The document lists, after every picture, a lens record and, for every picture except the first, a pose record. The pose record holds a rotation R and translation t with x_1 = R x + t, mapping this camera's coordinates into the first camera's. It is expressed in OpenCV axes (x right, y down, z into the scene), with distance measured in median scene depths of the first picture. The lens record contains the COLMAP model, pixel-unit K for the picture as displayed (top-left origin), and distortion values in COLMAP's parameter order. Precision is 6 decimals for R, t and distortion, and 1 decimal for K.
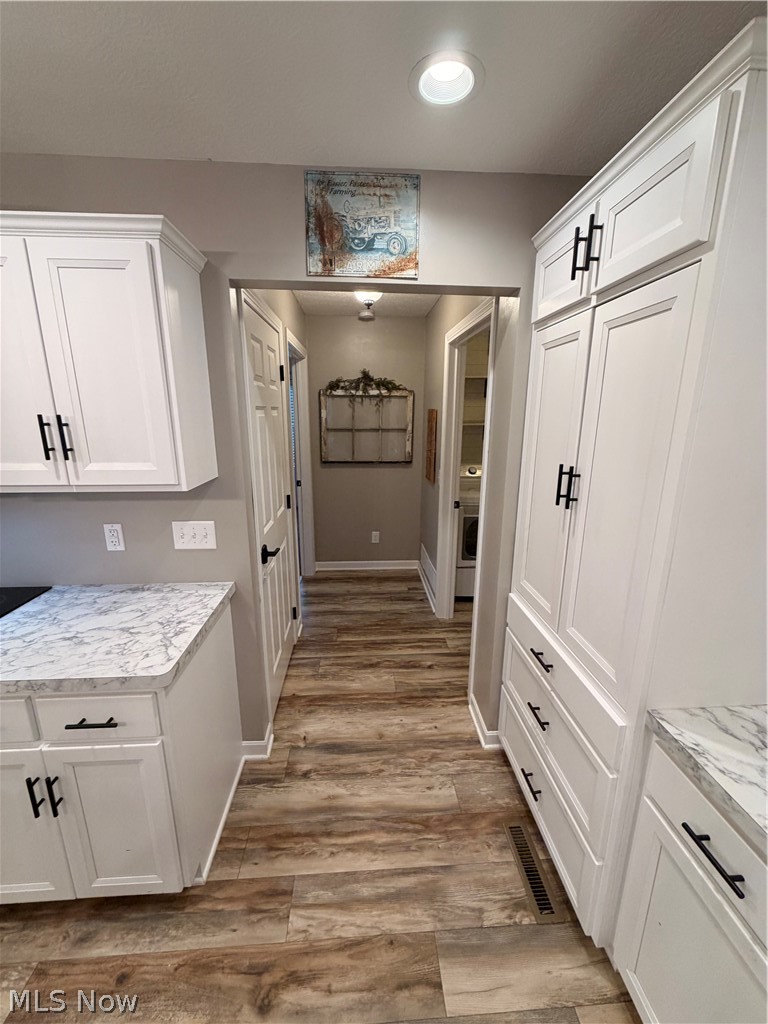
lens RADIAL K [[407.0, 0, 384.4], [0, 407.0, 508.6], [0, 0, 1]] dist [-0.000403, 0.000144]
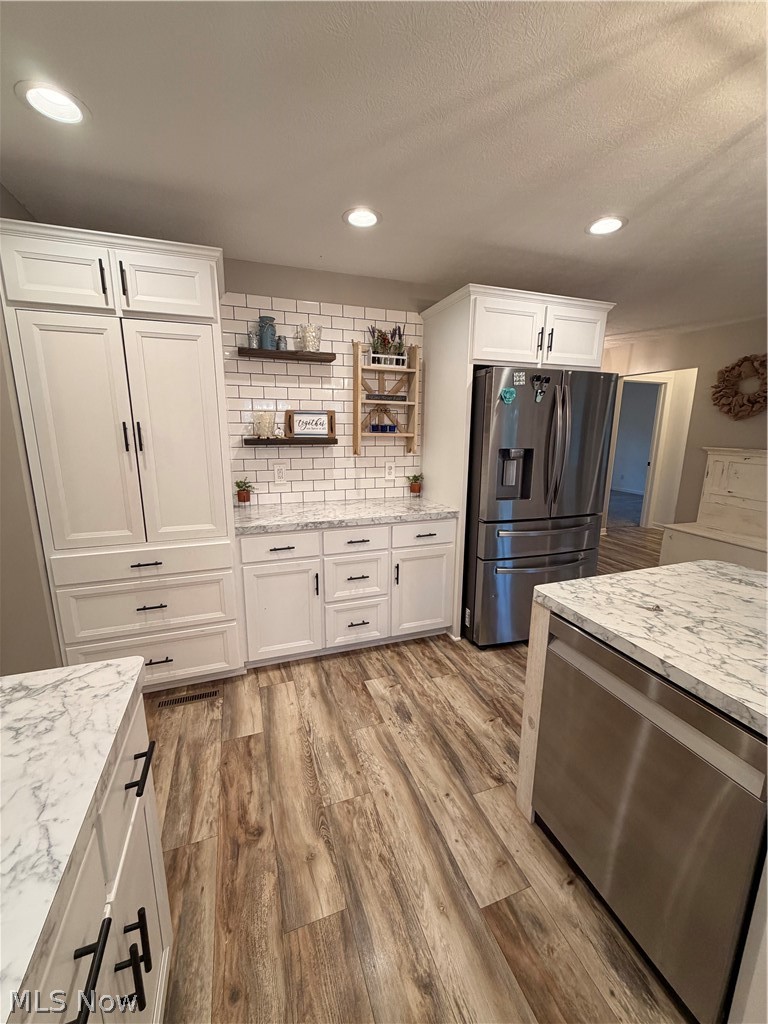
lens RADIAL K [[407.8, 0, 382.6], [0, 407.8, 508.8], [0, 0, 1]] dist [0.000068, 0.000426]
pose [[-0.278972, -0.199189, 0.939414, -1.245987], [0.217952, 0.939589, 0.263950, -0.001867], [-0.935239, 0.278381, -0.218705, 0.550132]]
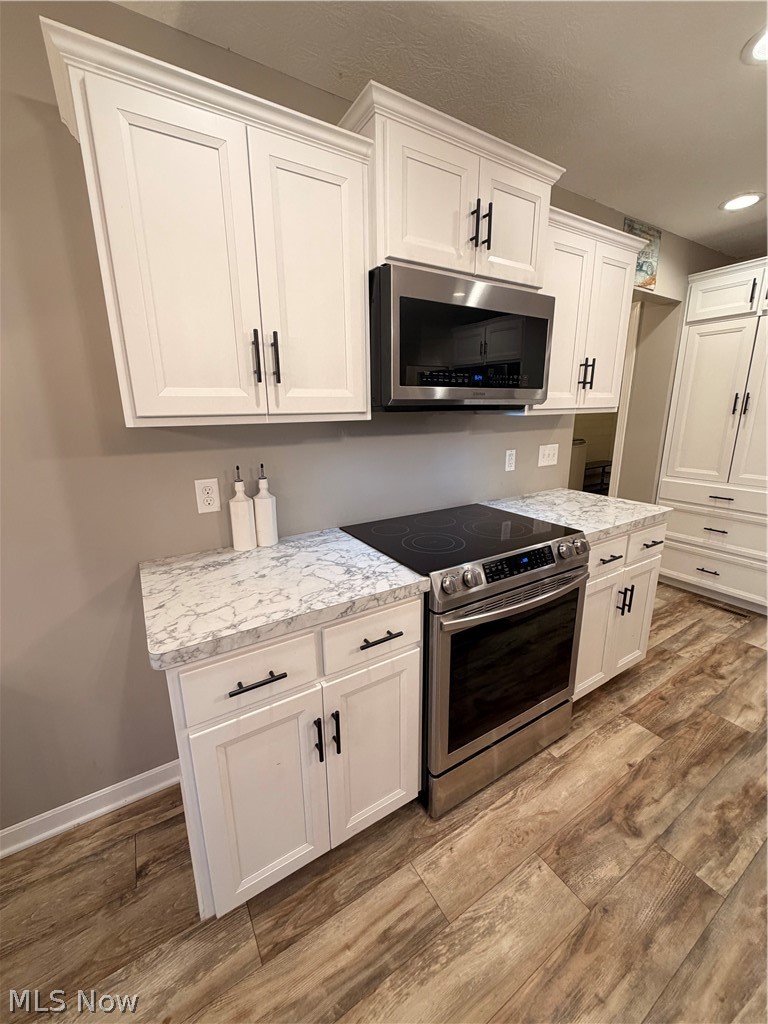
lens RADIAL K [[407.8, 0, 383.9], [0, 407.8, 508.8], [0, 0, 1]] dist [0.000068, 0.000426]
pose [[0.881975, -0.132405, 0.452316, -2.120206], [0.129100, 0.990891, 0.038328, 0.157330], [-0.453270, 0.024589, 0.891034, 0.005328]]
